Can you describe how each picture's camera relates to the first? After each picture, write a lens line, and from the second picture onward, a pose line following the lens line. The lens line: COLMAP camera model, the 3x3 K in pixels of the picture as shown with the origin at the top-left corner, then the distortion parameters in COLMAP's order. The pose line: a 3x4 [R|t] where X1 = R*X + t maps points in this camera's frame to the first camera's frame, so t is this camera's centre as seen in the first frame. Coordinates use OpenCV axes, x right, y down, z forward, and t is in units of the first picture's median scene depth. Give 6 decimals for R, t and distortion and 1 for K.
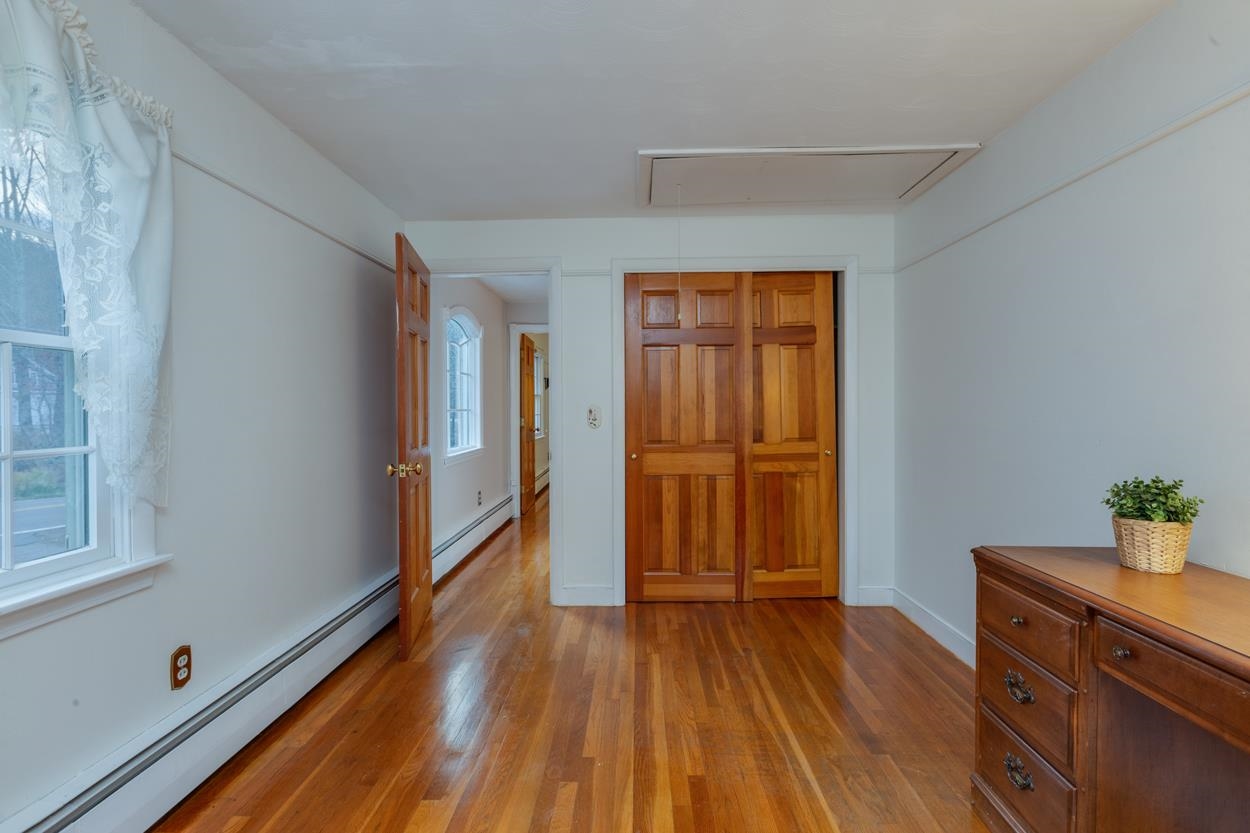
lens RADIAL K [[560.2, 0, 624.6], [0, 560.2, 417.2], [0, 0, 1]] dist [-0.000007, 0.000118]
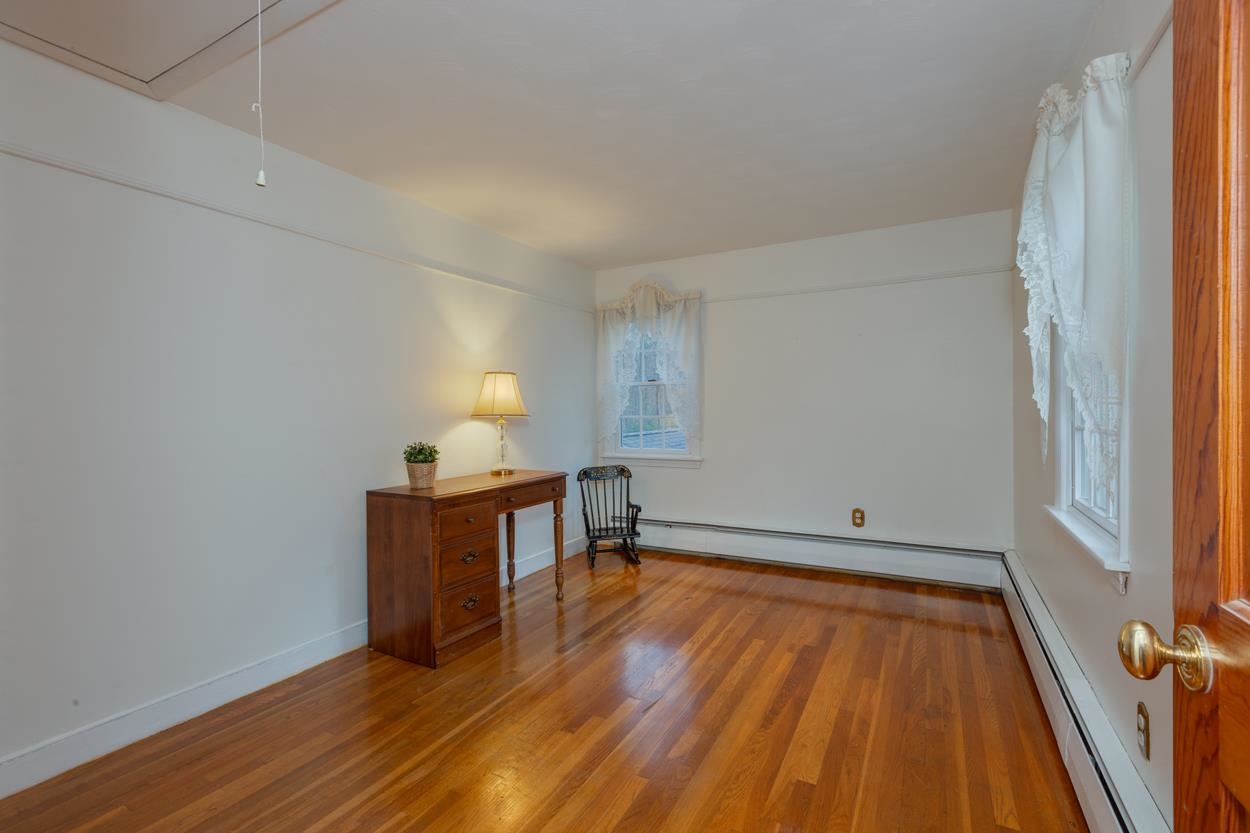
lens RADIAL K [[560.2, 0, 624.6], [0, 560.2, 417.2], [0, 0, 1]] dist [-0.000007, 0.000118]
pose [[-0.890323, 0.005426, 0.455297, -0.516886], [0.019487, 0.999467, 0.026194, -0.018568], [-0.454912, 0.032193, -0.889954, 2.033141]]
